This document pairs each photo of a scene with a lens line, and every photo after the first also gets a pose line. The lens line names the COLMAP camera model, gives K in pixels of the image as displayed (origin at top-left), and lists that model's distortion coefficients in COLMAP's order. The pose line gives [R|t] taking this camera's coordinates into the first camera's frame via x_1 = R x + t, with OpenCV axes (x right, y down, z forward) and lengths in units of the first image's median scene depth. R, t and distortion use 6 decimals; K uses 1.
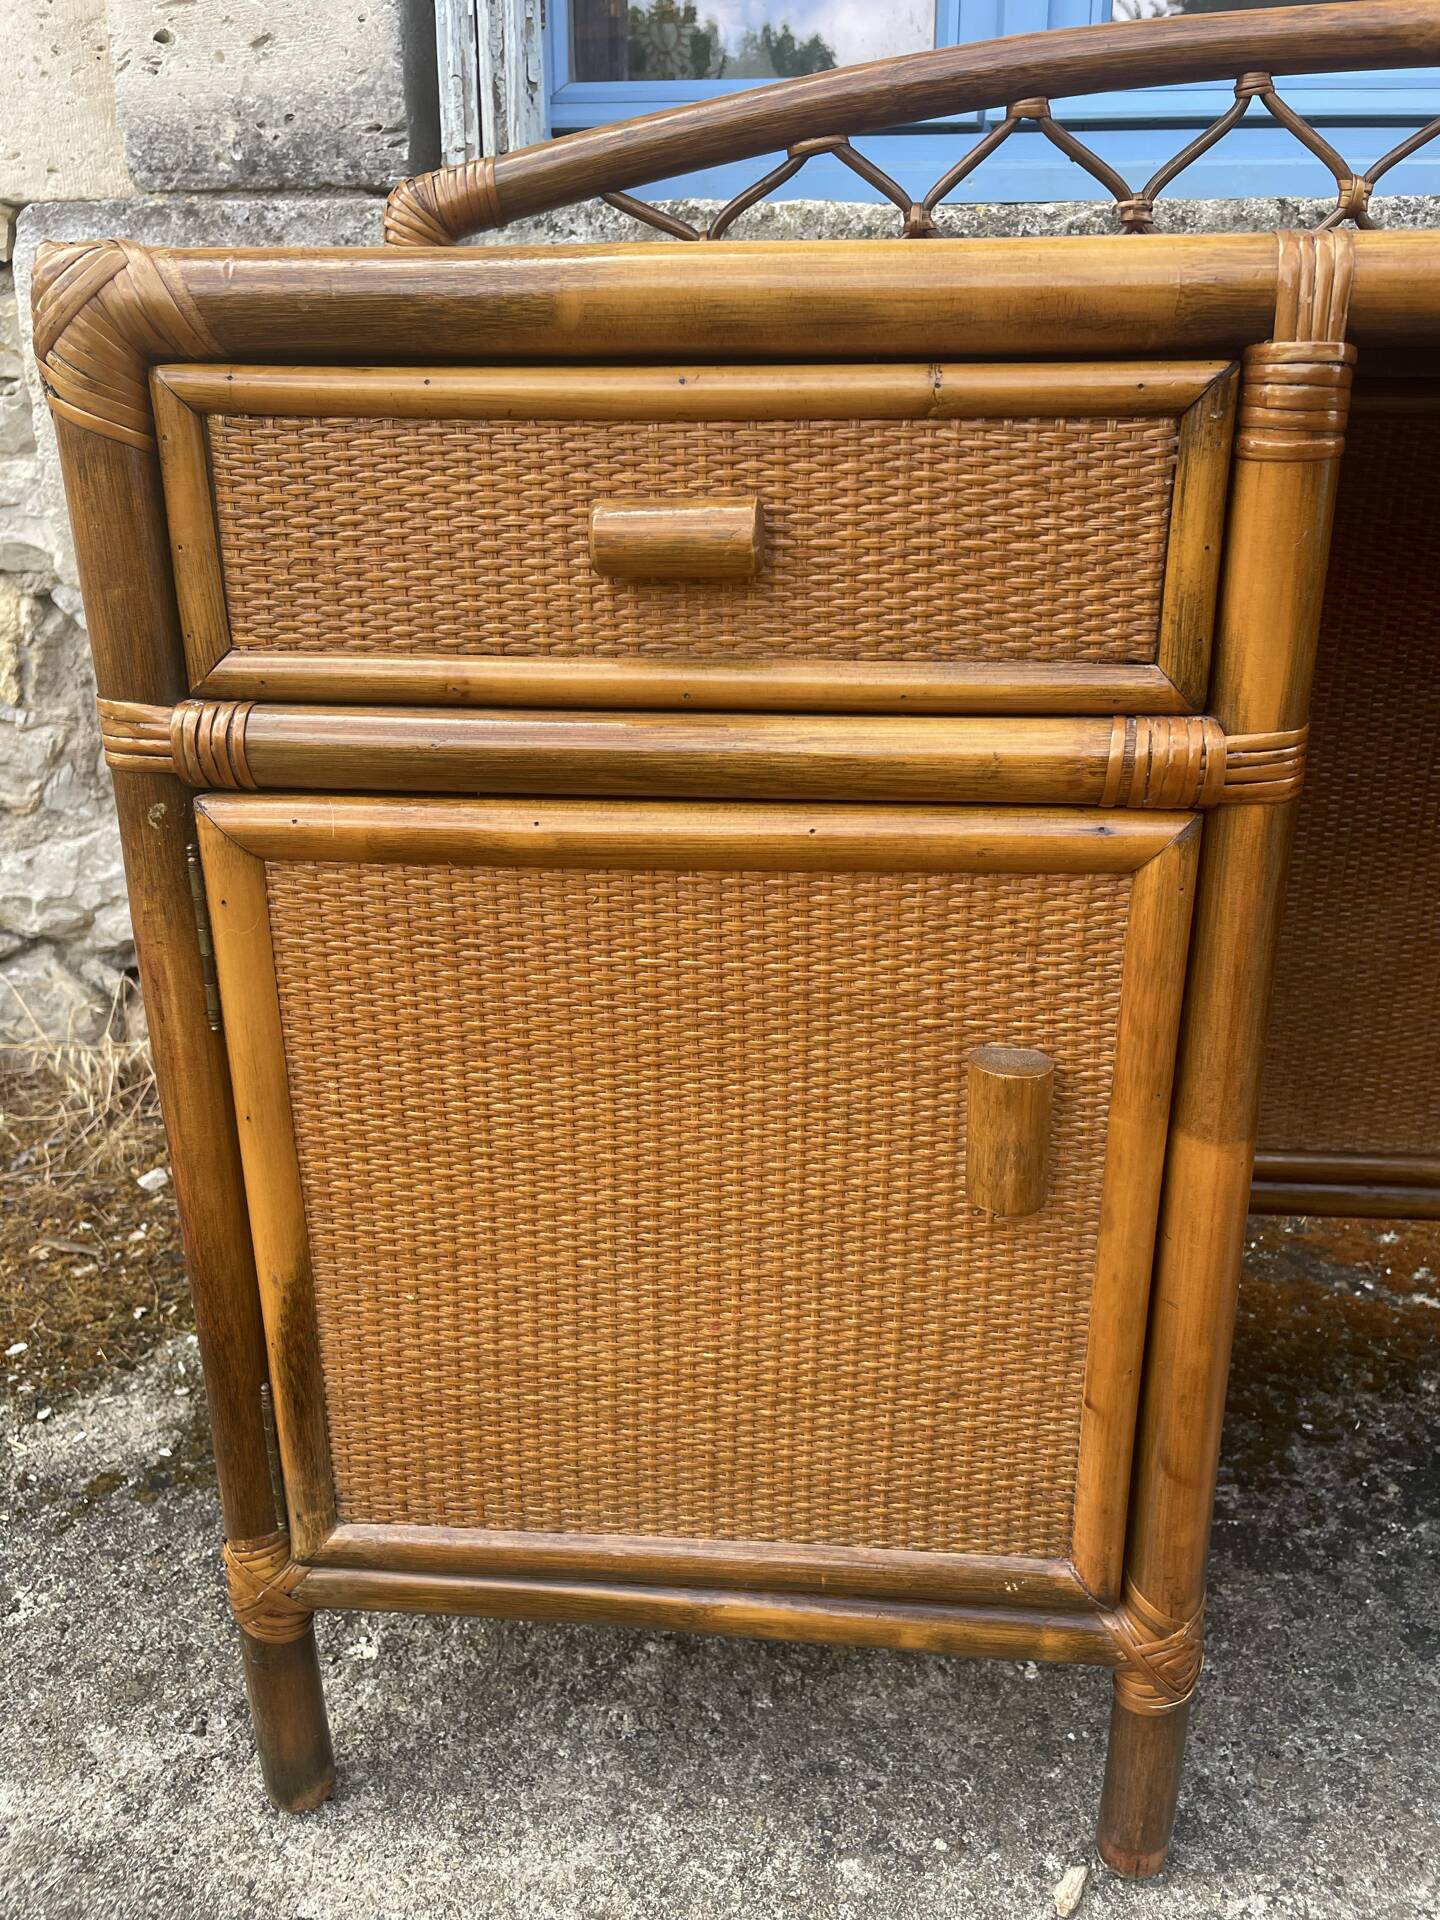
lens RADIAL K [[1463.9, 0, 718.9], [0, 1463.9, 941.7], [0, 0, 1]] dist [0.081298, -0.112966]
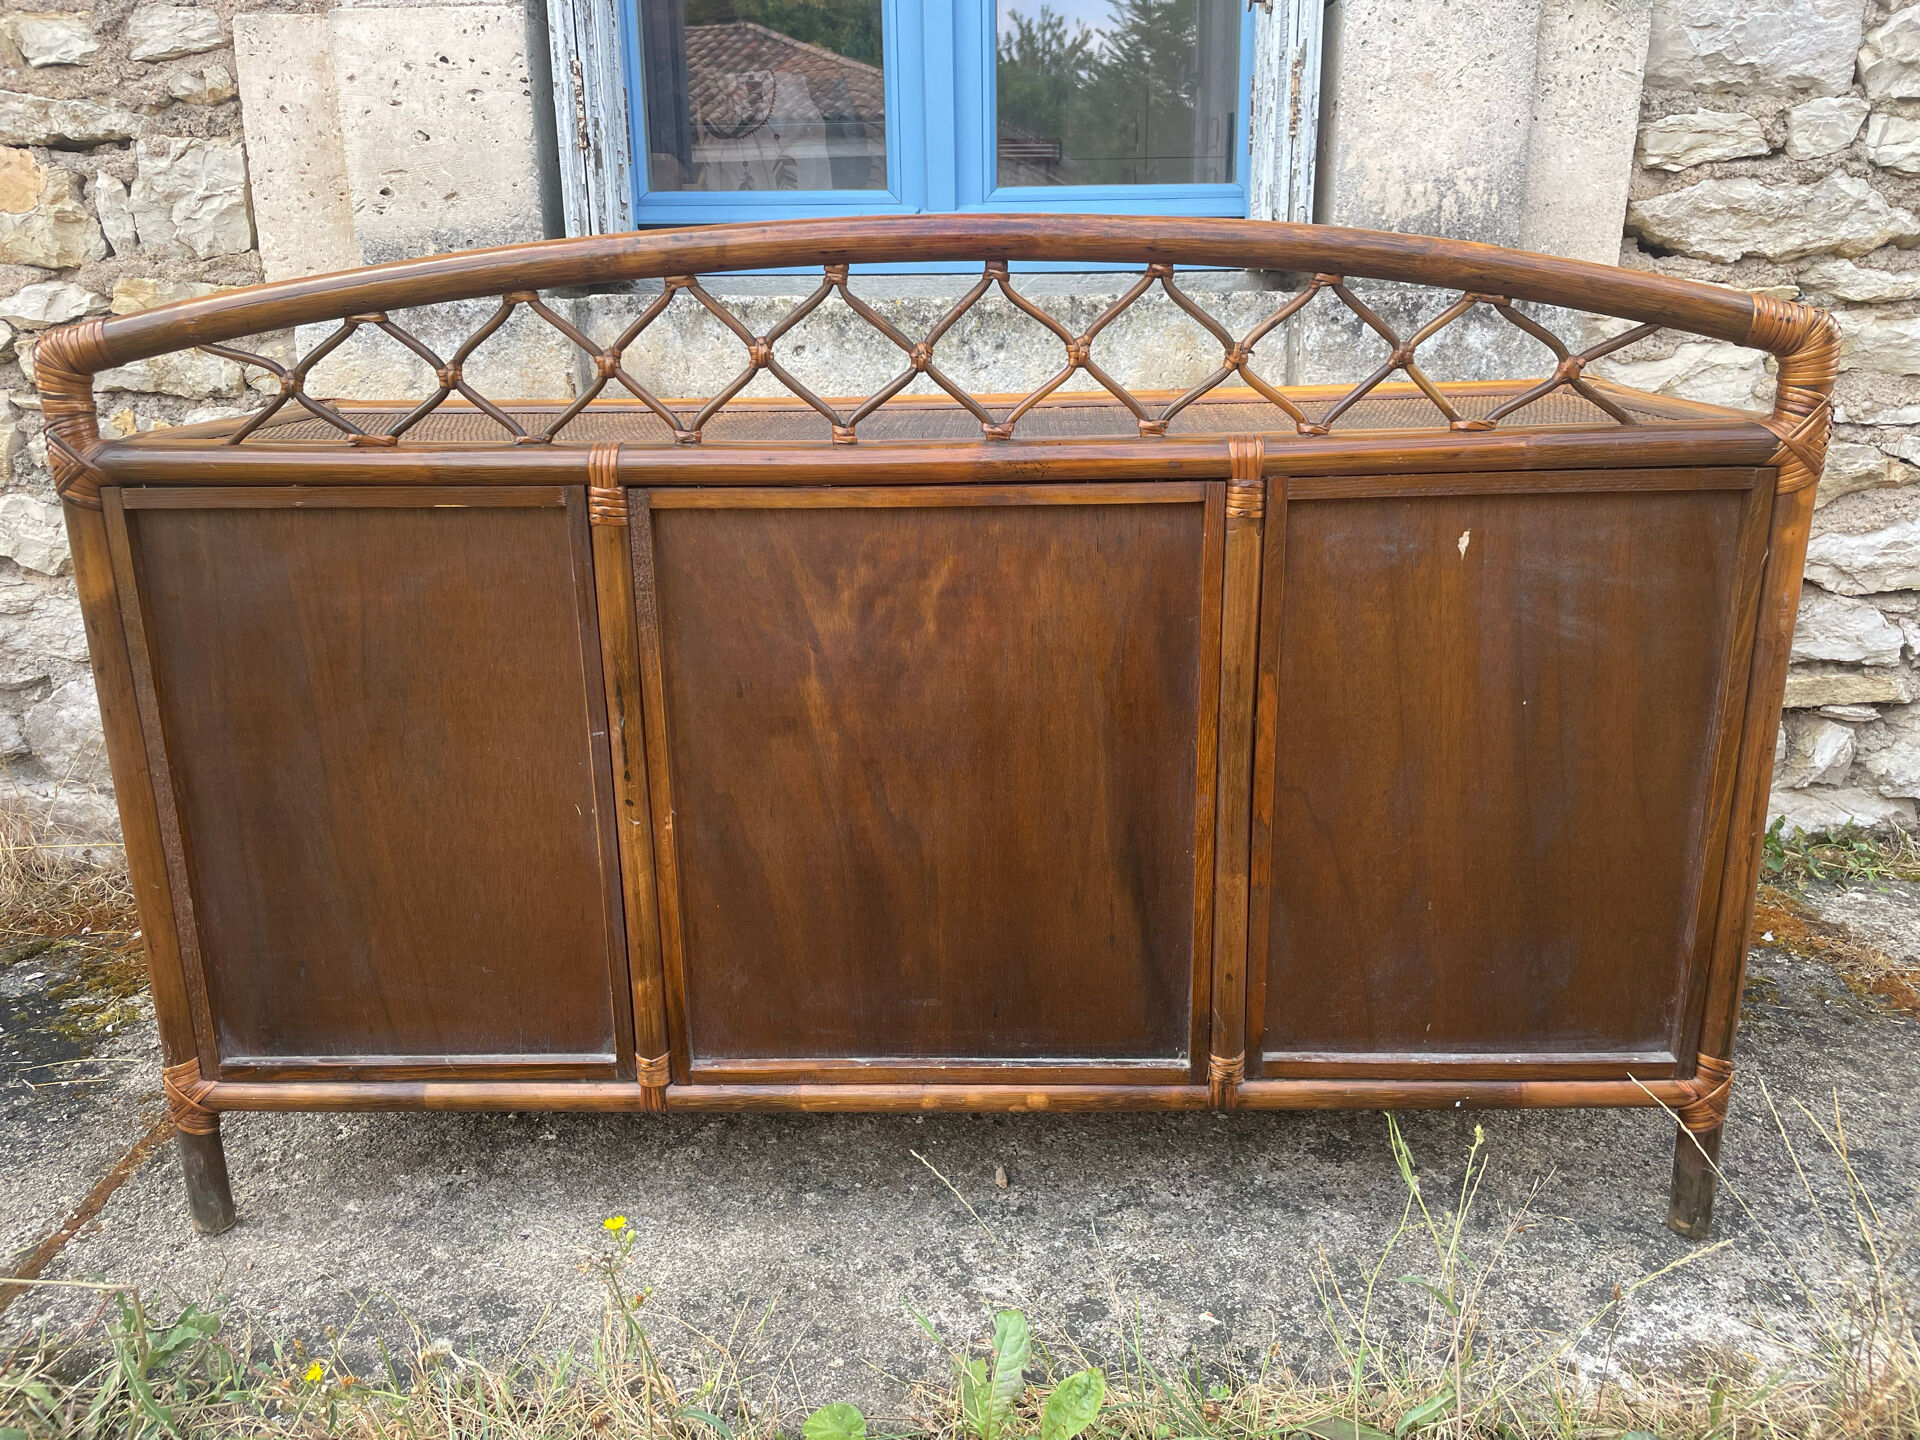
lens RADIAL K [[1463.9, 0, 961.5], [0, 1463.9, 704.2], [0, 0, 1]] dist [0.081298, -0.112966]
pose [[0.995864, -0.034212, 0.084171, 0.140813], [0.039757, 0.997086, -0.065105, 0.109233], [-0.081698, 0.068182, 0.994322, -0.964294]]
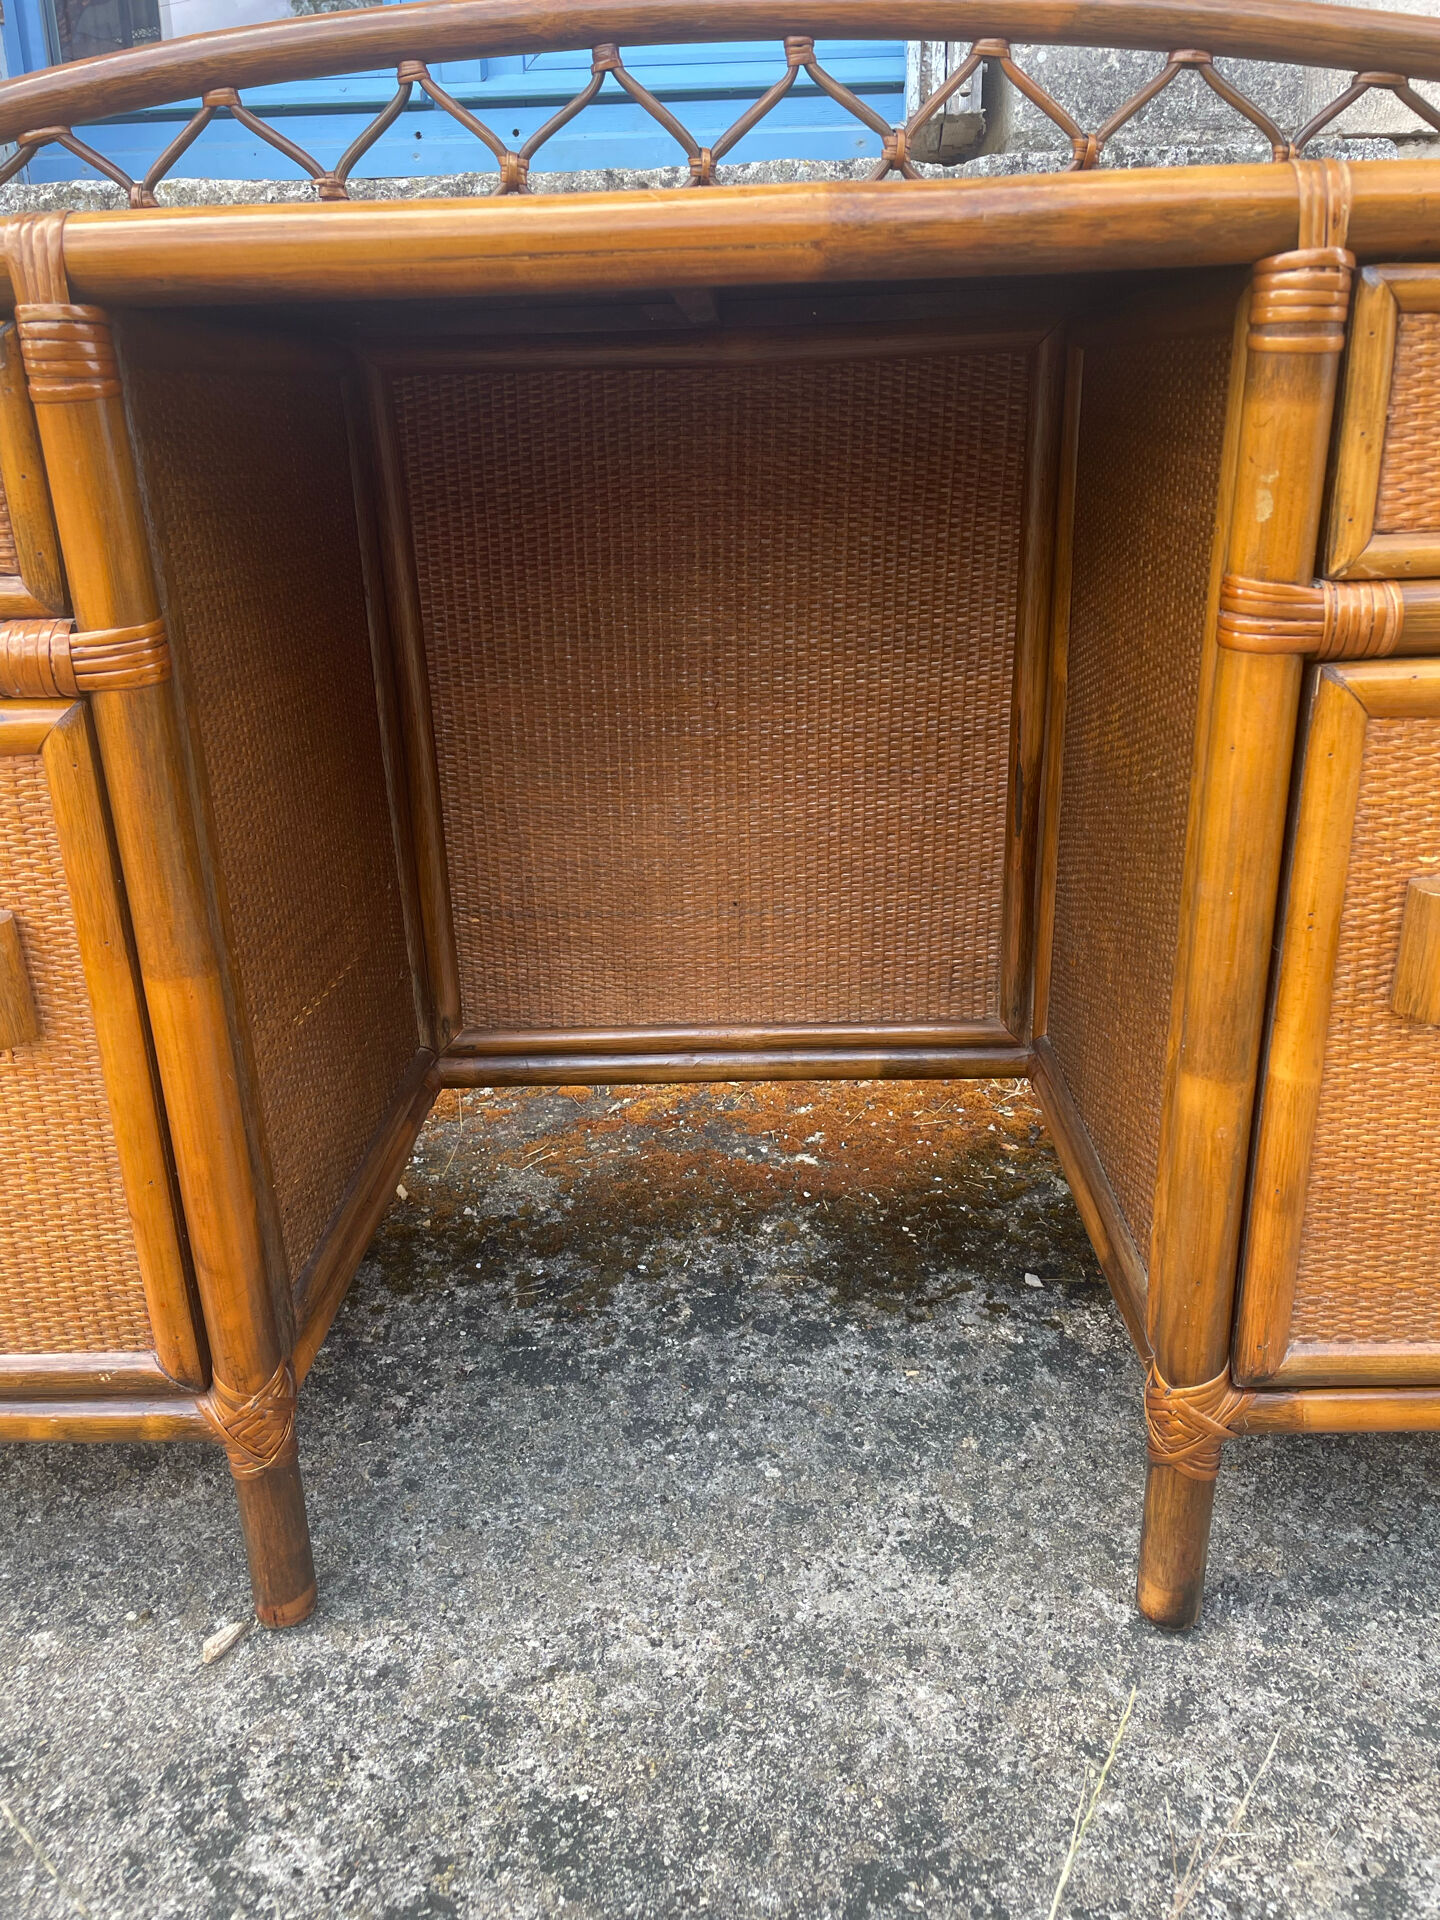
lens RADIAL K [[1463.9, 0, 707.4], [0, 1463.9, 939.3], [0, 0, 1]] dist [0.081298, -0.112966]
pose [[0.997674, -0.046350, 0.049983, 0.556827], [0.045465, 0.998791, 0.018702, 0.078425], [-0.050790, -0.016386, 0.998575, -0.169155]]
